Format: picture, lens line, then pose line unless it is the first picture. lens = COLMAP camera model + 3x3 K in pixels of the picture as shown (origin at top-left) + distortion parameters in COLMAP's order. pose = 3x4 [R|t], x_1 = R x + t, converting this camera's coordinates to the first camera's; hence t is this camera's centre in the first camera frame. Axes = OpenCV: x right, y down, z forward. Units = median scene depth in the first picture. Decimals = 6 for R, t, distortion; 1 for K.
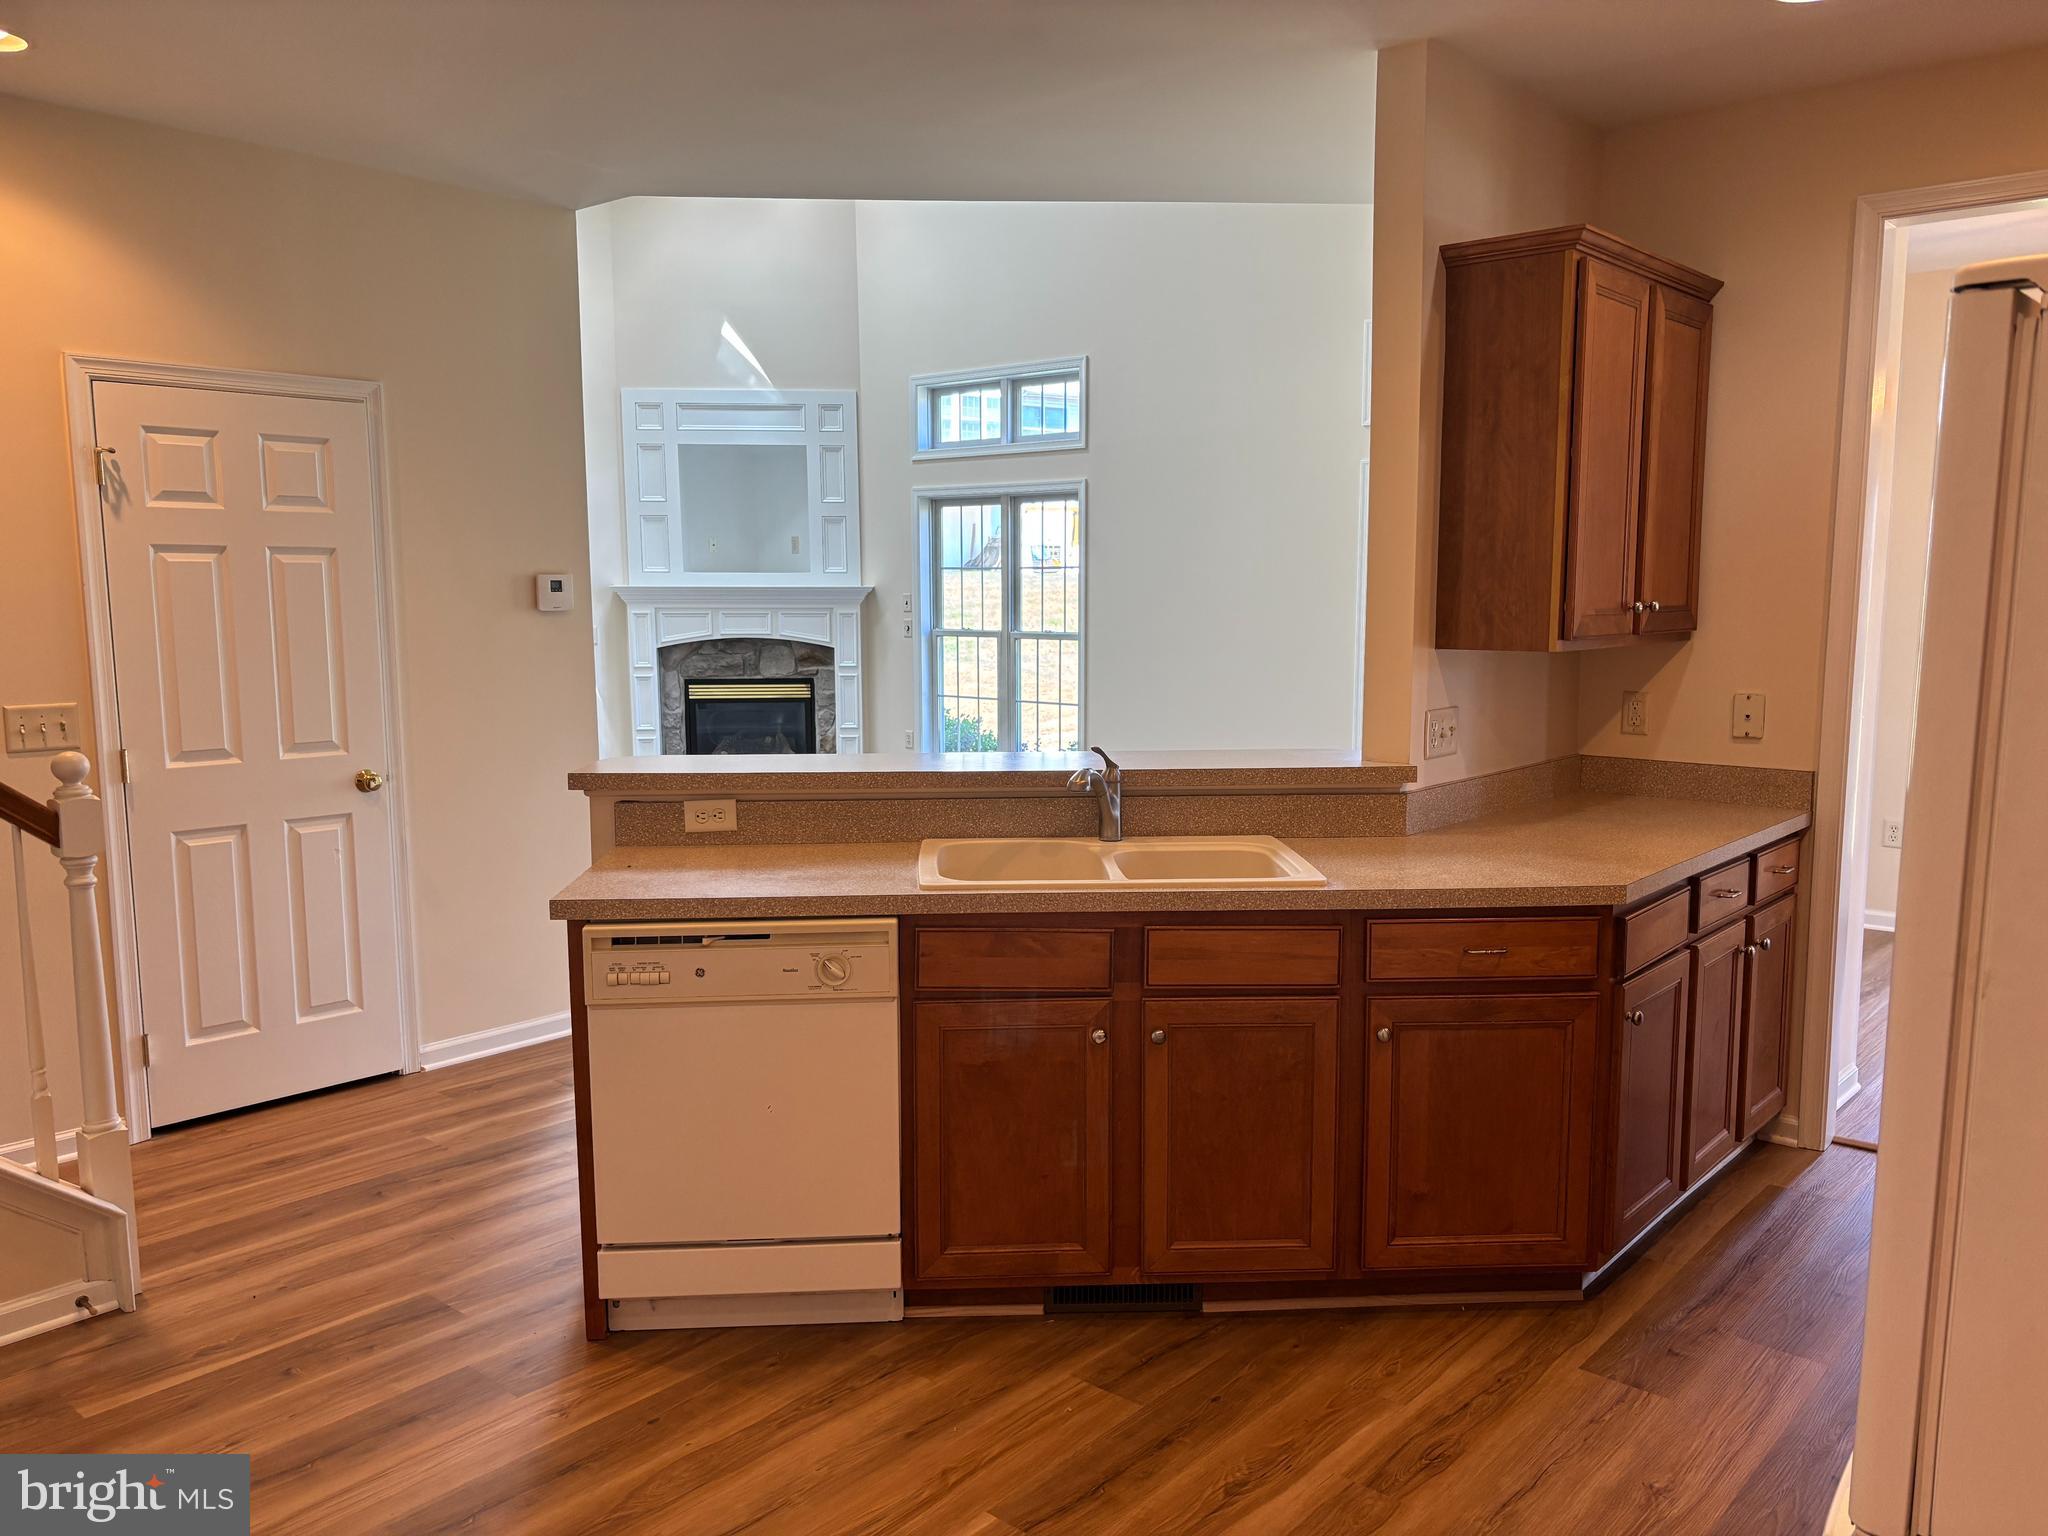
lens RADIAL K [[1540.5, 0, 1078.9], [0, 1540.5, 756.8], [0, 0, 1]] dist [0.033284, -0.035540]
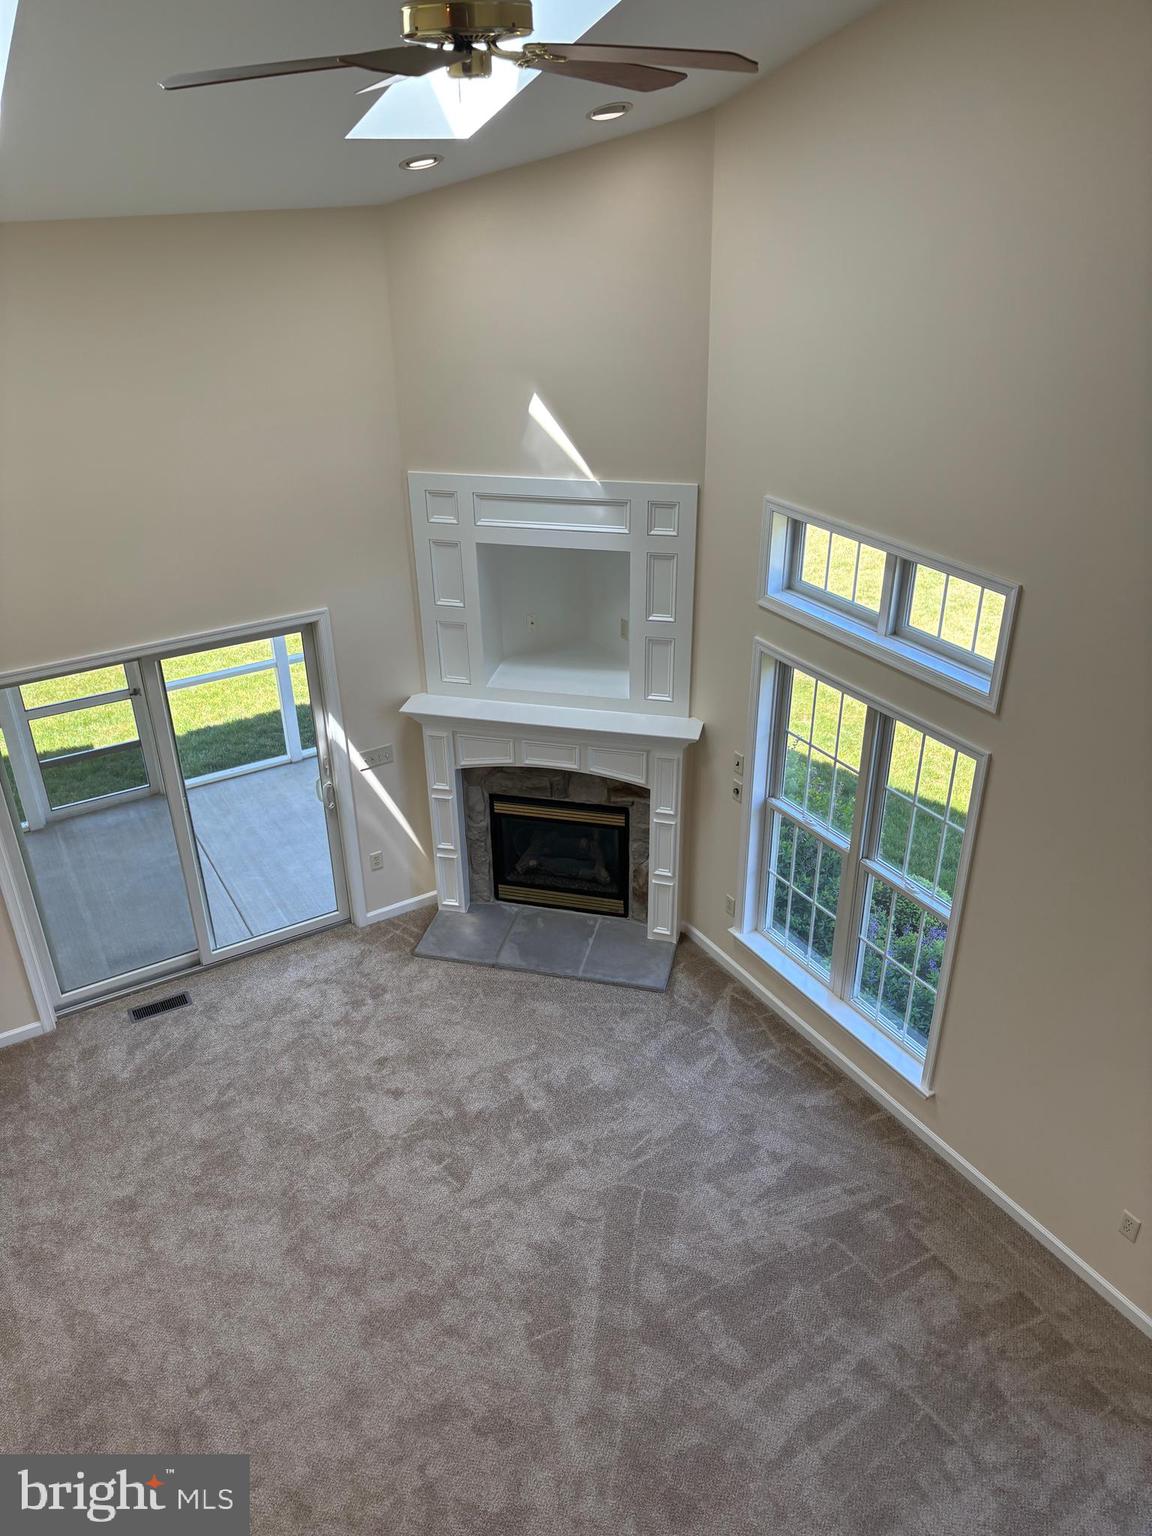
lens RADIAL K [[1155.4, 0, 576.1], [0, 1155.4, 771.4], [0, 0, 1]] dist [0.033284, -0.035540]
pose [[0.946173, 0.149830, -0.286892, -0.017736], [-0.027999, 0.920966, 0.388635, -0.325146], [0.322447, -0.359683, 0.875589, 0.436910]]
